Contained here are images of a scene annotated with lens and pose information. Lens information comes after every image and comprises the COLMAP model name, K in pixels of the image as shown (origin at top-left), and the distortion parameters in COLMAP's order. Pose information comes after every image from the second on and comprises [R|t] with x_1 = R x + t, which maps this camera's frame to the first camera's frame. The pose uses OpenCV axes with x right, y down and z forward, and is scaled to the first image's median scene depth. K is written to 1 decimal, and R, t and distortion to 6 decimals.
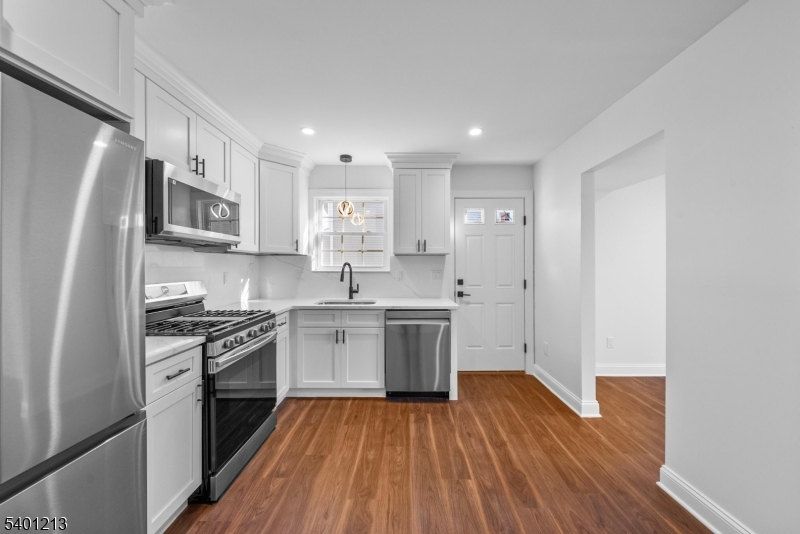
lens RADIAL K [[287.4, 0, 400.6], [0, 287.4, 262.5], [0, 0, 1]] dist [0.000249, -0.000002]
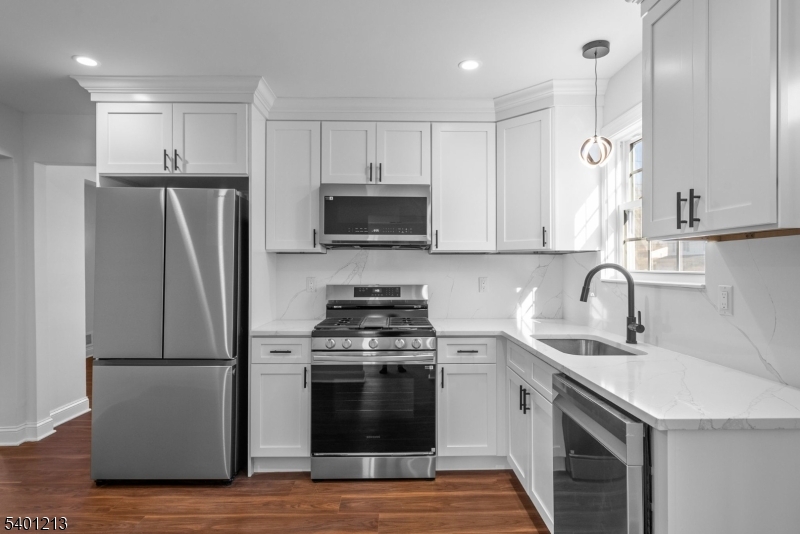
lens RADIAL K [[425.1, 0, 400.0], [0, 425.1, 267.0], [0, 0, 1]] dist [0.000101, 0.000027]
pose [[0.045467, -0.003822, -0.998959, 0.629053], [0.007042, 0.999969, -0.003505, 0.007713], [0.998941, -0.006875, 0.045493, 0.780968]]
